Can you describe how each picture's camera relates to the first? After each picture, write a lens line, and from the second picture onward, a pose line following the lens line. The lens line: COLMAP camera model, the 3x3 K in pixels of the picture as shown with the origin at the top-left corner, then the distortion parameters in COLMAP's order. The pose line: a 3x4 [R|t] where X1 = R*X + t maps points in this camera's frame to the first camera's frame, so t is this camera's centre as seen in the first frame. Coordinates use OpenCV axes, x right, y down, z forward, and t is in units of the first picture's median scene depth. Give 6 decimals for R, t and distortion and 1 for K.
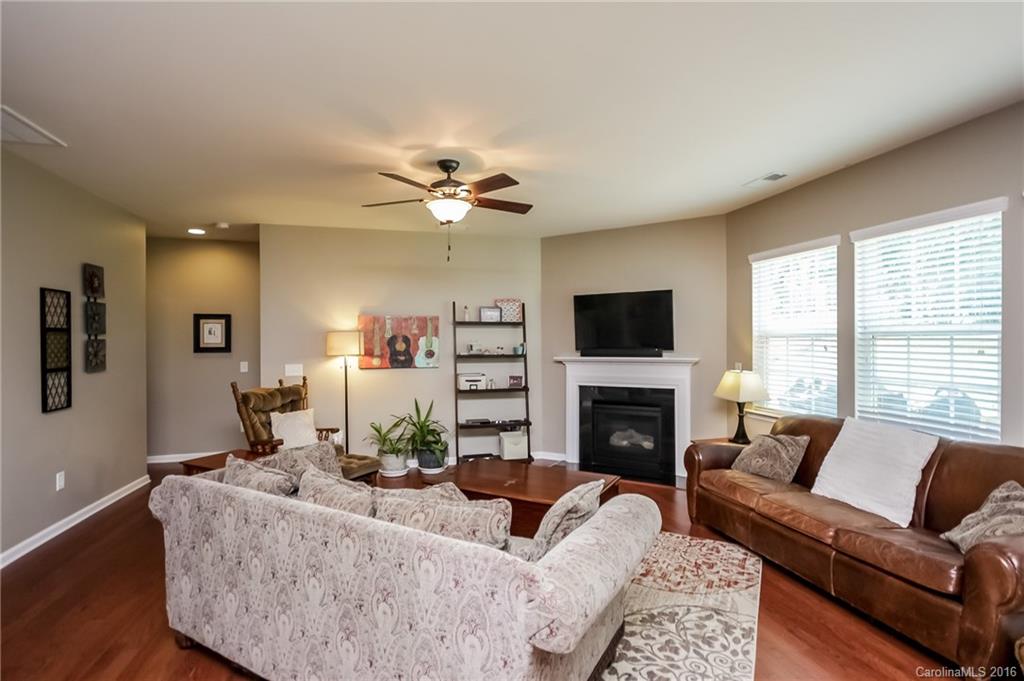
lens RADIAL K [[484.5, 0, 508.3], [0, 484.5, 346.0], [0, 0, 1]] dist [-0.000726, -0.000430]
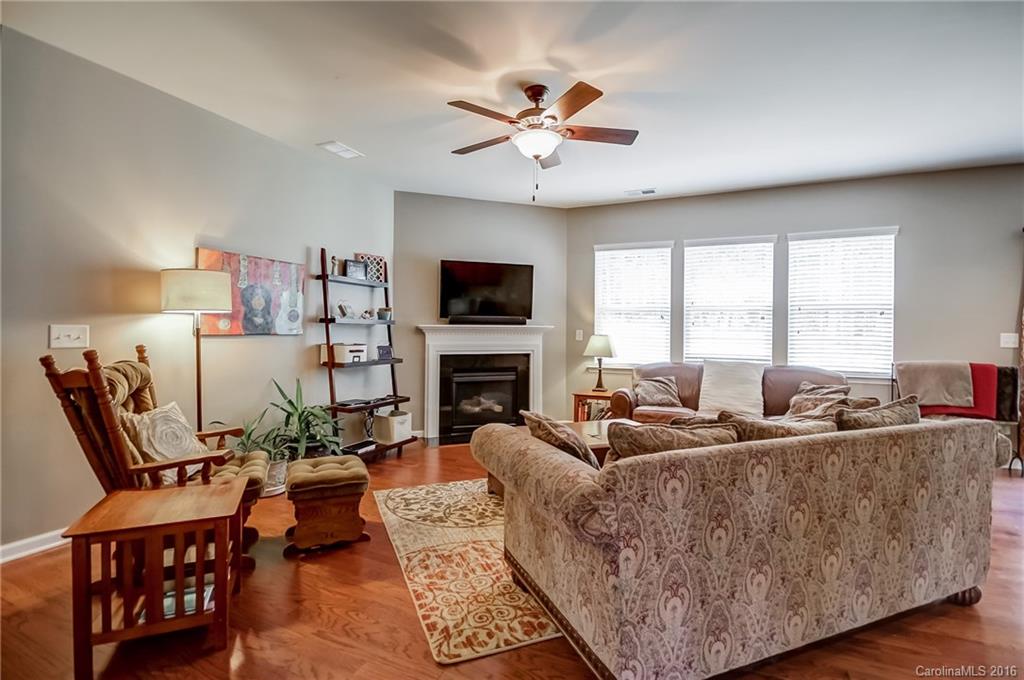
lens RADIAL K [[484.5, 0, 509.7], [0, 484.5, 334.7], [0, 0, 1]] dist [-0.000726, -0.000430]
pose [[0.631210, 0.004550, 0.775599, -0.569305], [-0.011700, 0.999925, 0.003655, 0.041832], [-0.775524, -0.011382, 0.631215, 0.325920]]
